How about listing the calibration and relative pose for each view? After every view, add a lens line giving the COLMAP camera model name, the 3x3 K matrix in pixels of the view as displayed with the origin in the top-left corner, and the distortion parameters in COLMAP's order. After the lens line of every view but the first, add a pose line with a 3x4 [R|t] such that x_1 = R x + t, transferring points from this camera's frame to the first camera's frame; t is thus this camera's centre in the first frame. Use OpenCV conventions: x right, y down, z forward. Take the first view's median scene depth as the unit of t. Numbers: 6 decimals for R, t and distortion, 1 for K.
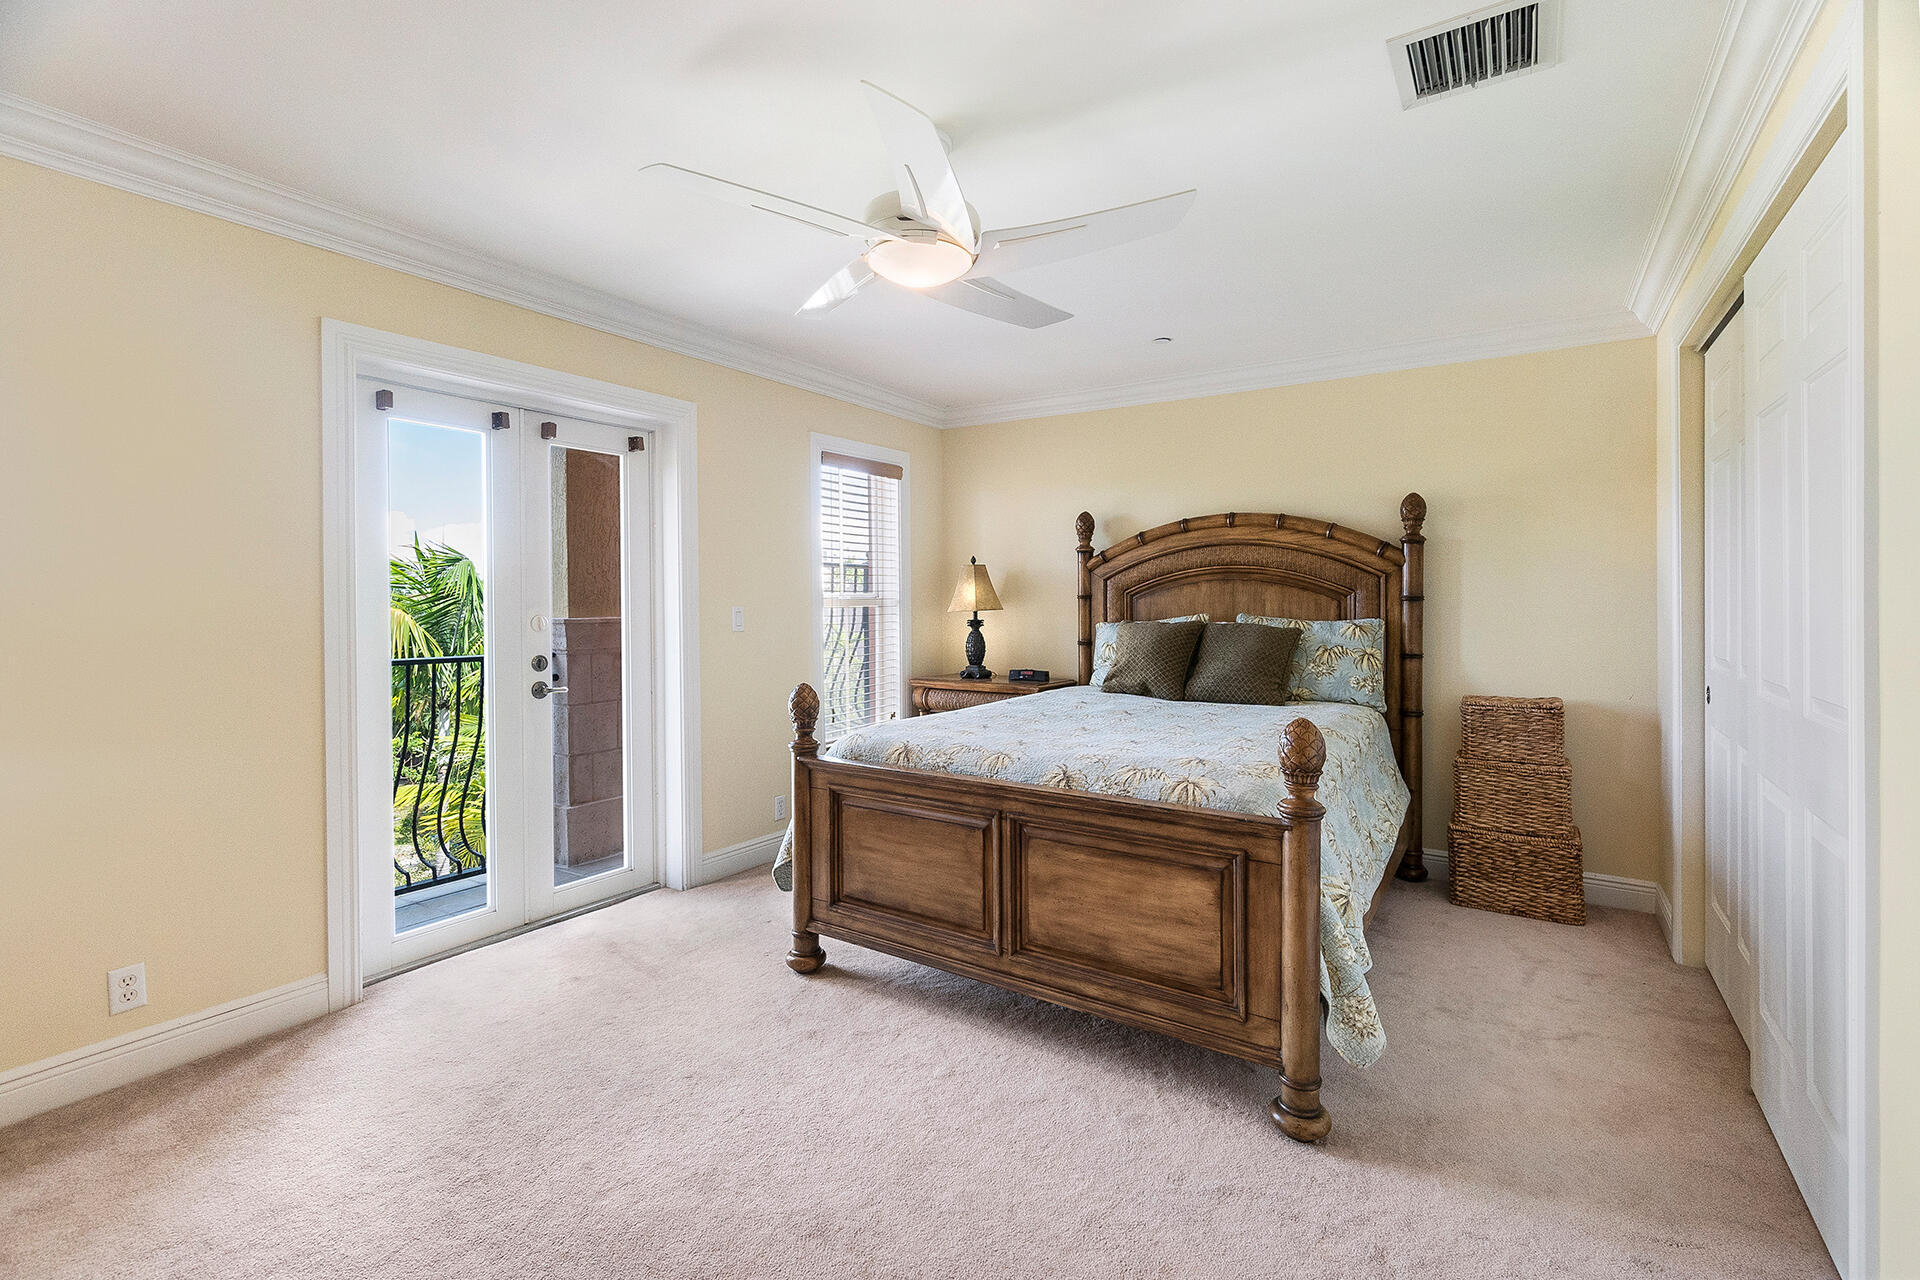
lens RADIAL K [[839.4, 0, 974.9], [0, 839.4, 610.7], [0, 0, 1]] dist [-0.004231, -0.000146]
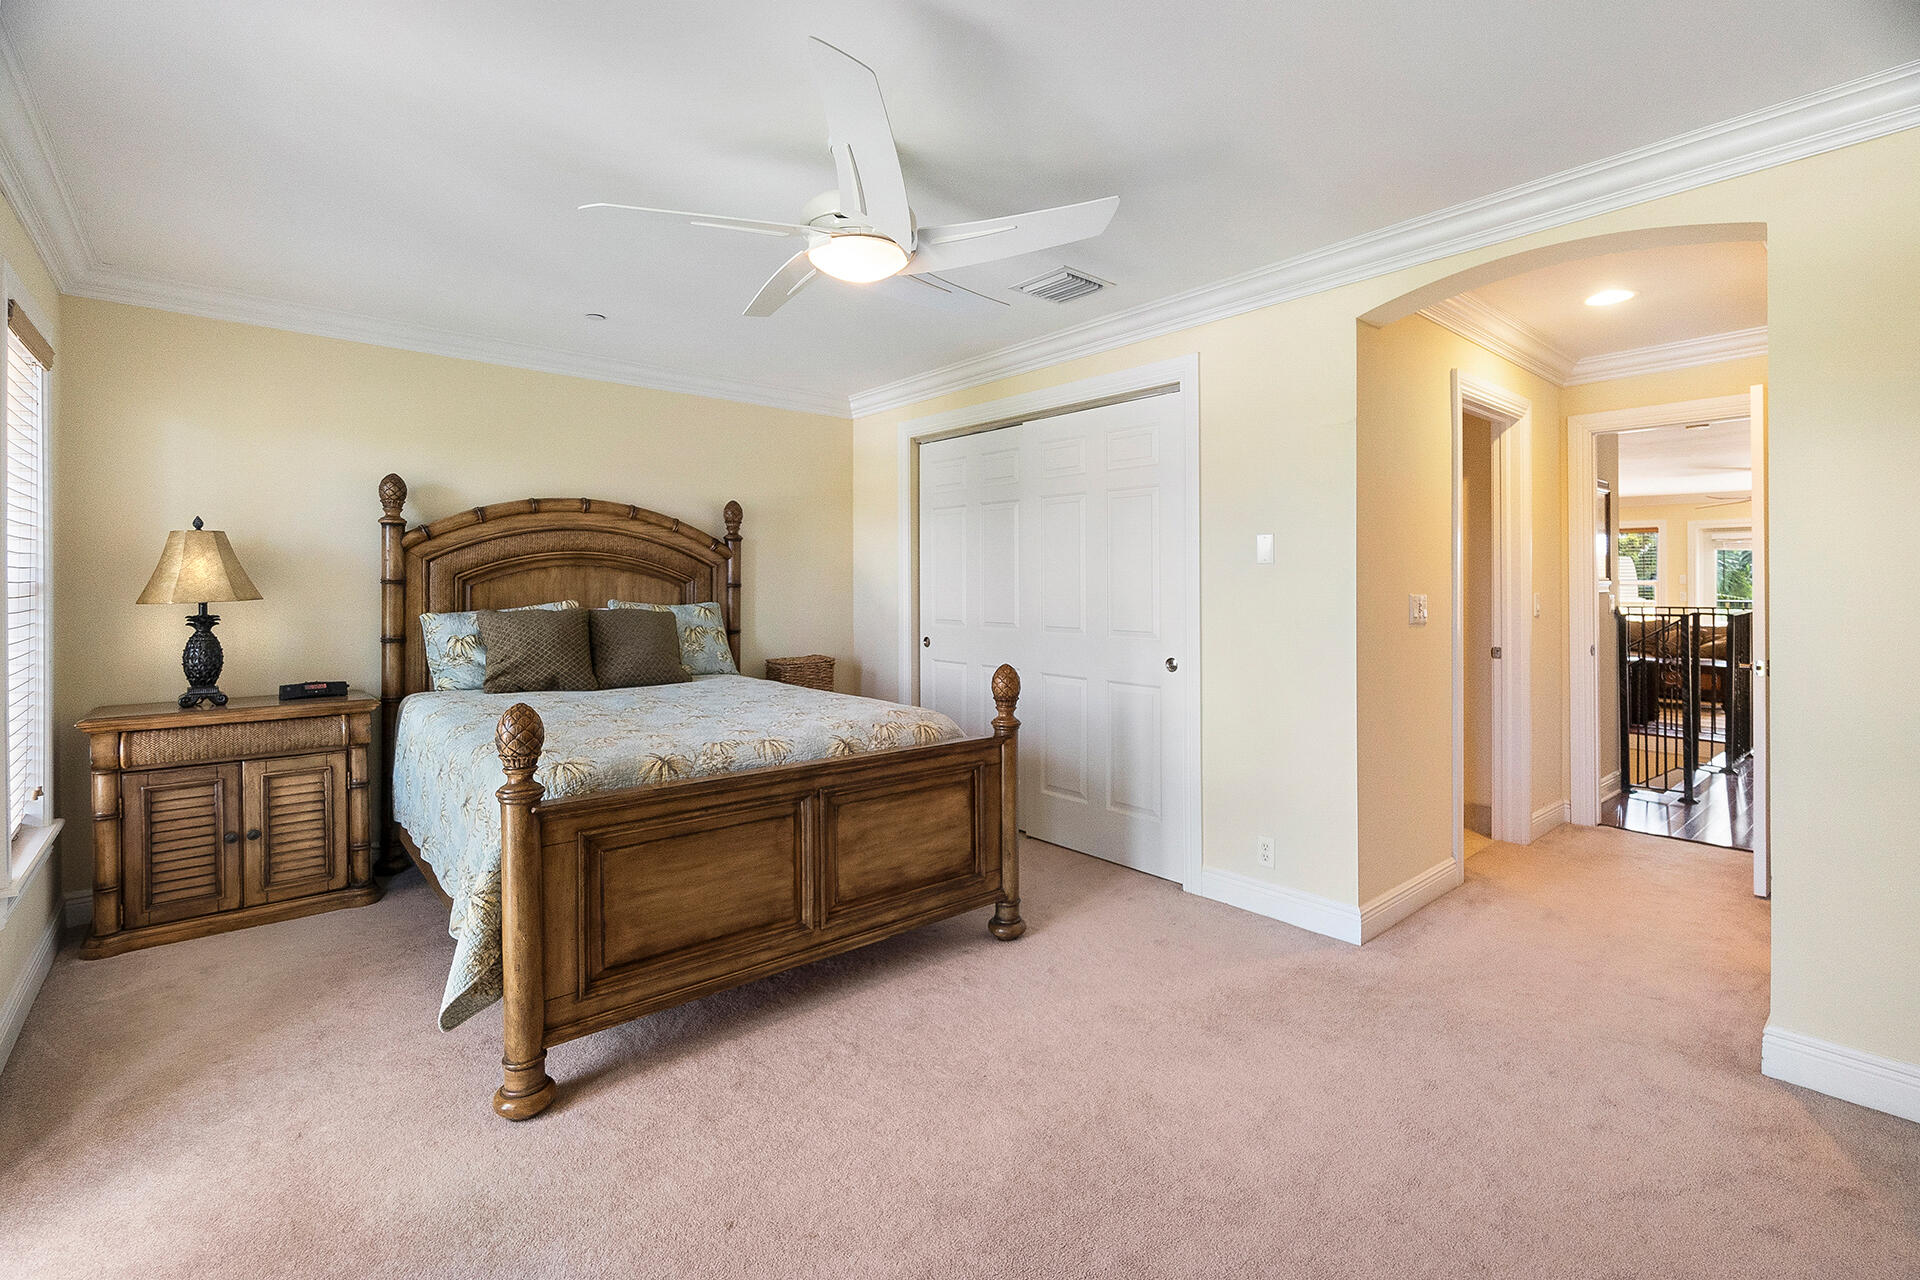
lens RADIAL K [[839.4, 0, 944.5], [0, 839.4, 582.0], [0, 0, 1]] dist [-0.004231, -0.000146]
pose [[0.294082, 0.007493, 0.955751, -0.562412], [0.010268, 0.999887, -0.010999, -0.002698], [-0.955725, 0.013048, 0.293972, 0.332064]]
